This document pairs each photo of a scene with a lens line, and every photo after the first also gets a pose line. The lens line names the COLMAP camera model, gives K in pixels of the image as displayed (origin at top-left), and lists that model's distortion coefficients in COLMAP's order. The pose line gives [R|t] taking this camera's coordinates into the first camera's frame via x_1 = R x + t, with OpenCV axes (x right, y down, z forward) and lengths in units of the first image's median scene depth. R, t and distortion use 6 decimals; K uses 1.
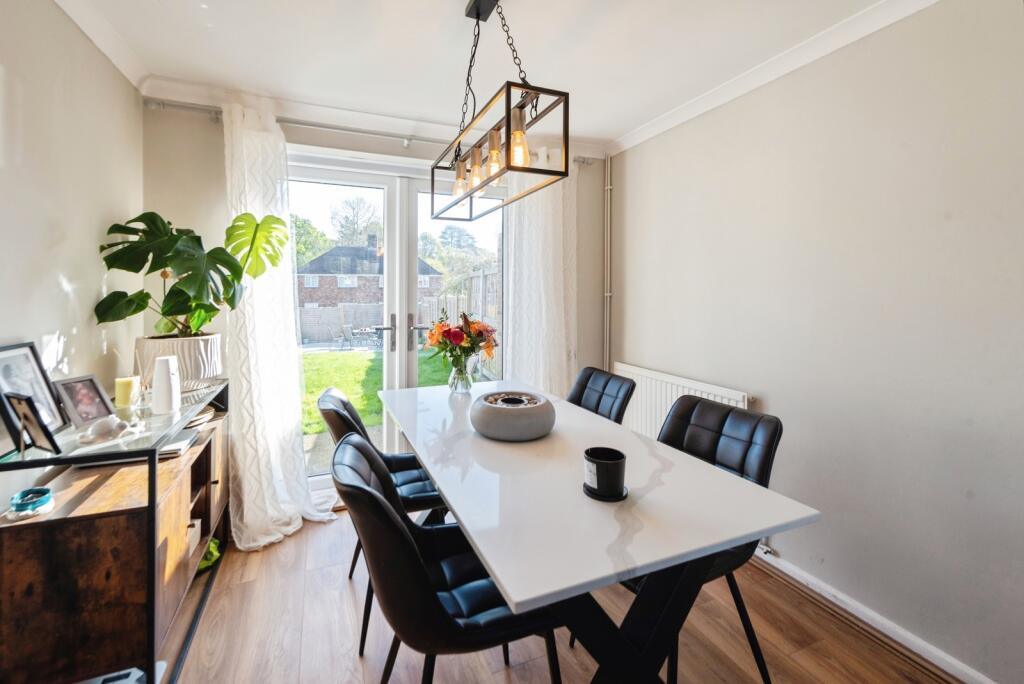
lens RADIAL K [[424.9, 0, 485.8], [0, 424.9, 294.7], [0, 0, 1]] dist [0.003255, -0.000293]
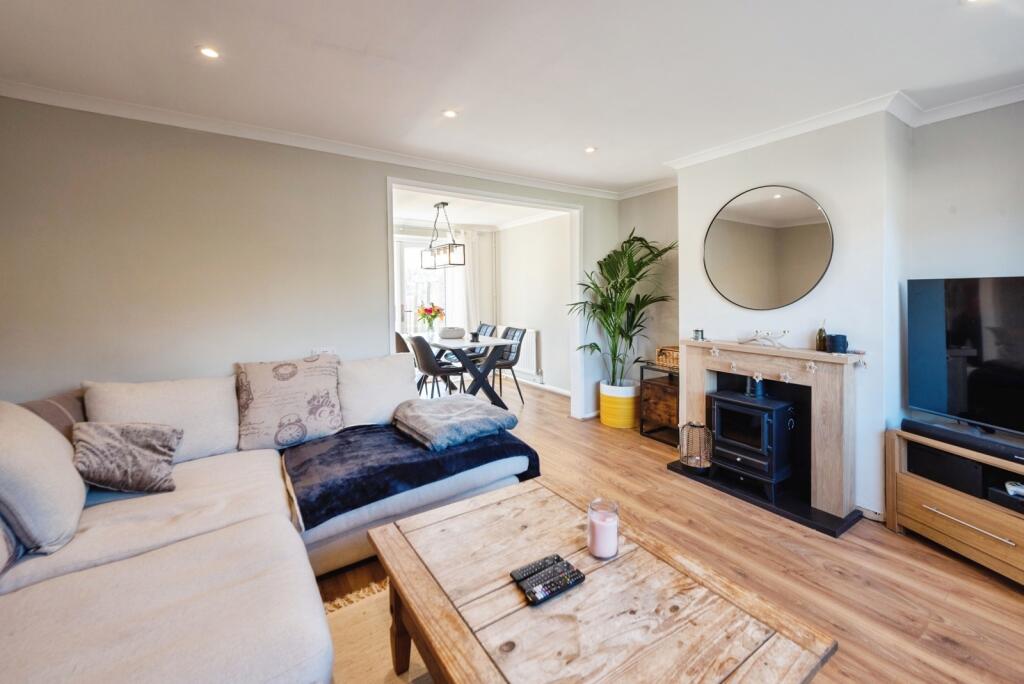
lens RADIAL K [[424.9, 0, 537.0], [0, 424.9, 302.7], [0, 0, 1]] dist [0.003255, -0.000293]
pose [[0.963805, -0.020796, 0.265797, -0.120190], [0.015632, 0.999646, 0.021531, 0.000398], [-0.266151, -0.016597, 0.963788, -1.630238]]
